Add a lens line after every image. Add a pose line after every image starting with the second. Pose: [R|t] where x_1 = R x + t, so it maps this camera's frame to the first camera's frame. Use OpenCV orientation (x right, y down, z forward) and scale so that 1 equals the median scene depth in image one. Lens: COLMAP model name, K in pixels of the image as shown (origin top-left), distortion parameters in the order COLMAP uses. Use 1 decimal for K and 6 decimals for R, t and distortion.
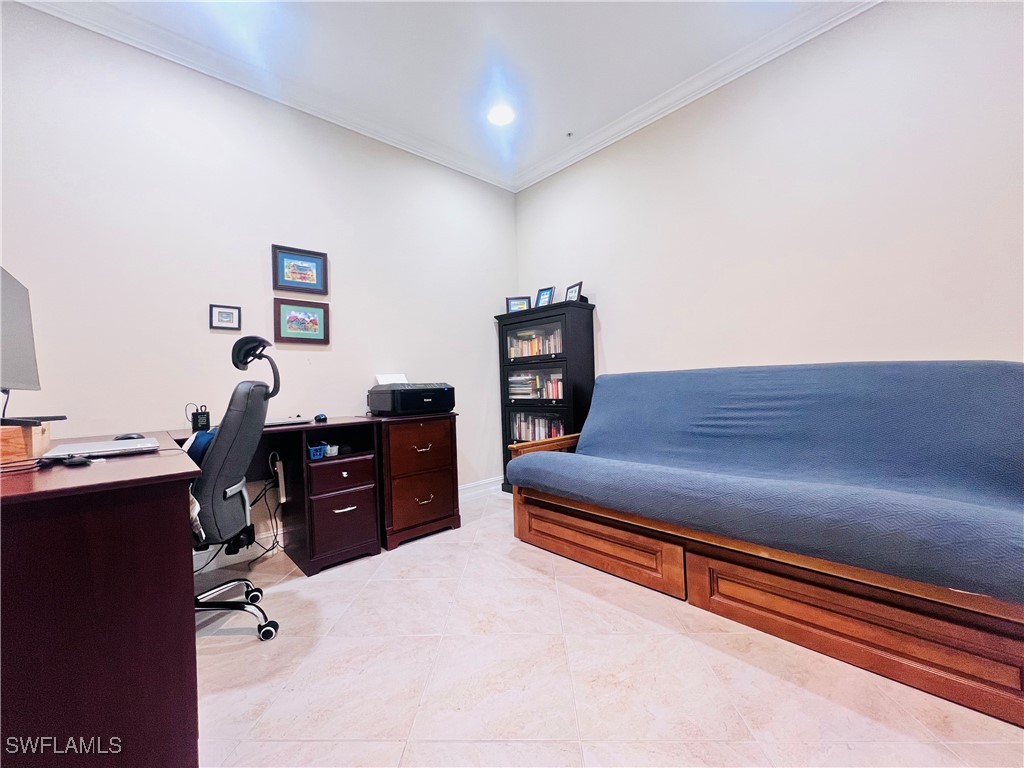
lens RADIAL K [[414.7, 0, 509.7], [0, 414.7, 383.7], [0, 0, 1]] dist [-0.002162, 0.000276]
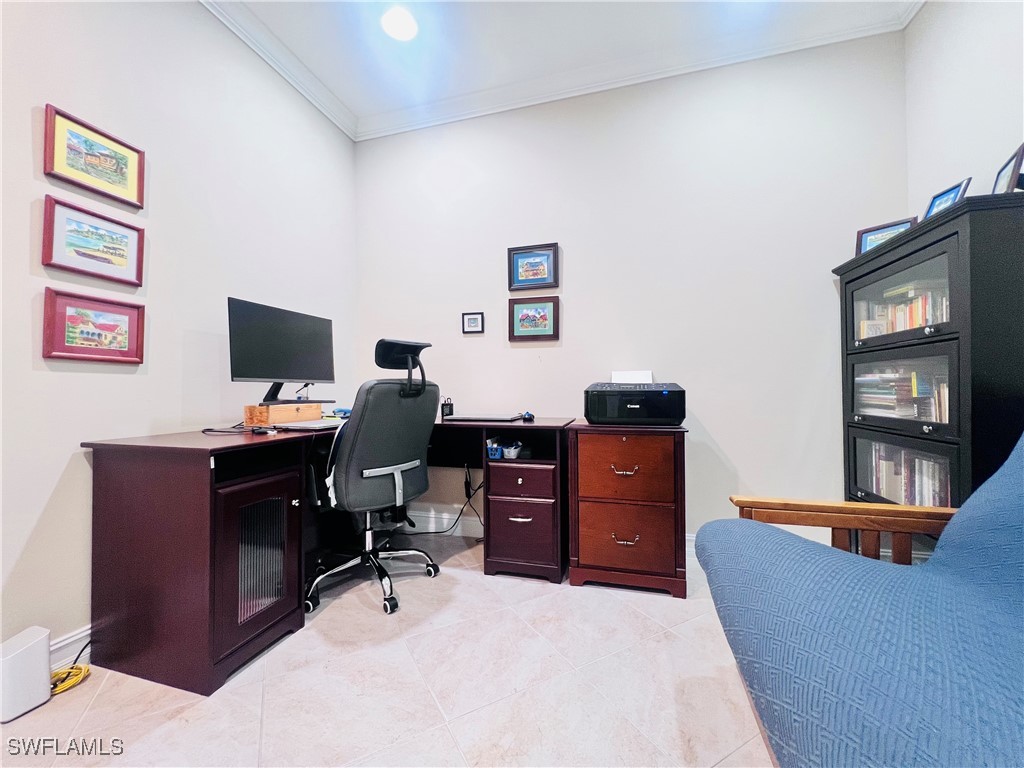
lens RADIAL K [[414.7, 0, 509.7], [0, 414.7, 383.7], [0, 0, 1]] dist [-0.002162, 0.000276]
pose [[0.517148, 0.022125, -0.855610, 0.317535], [-0.012887, 0.999754, 0.018063, -0.010968], [0.855799, 0.001685, 0.517305, 0.432137]]
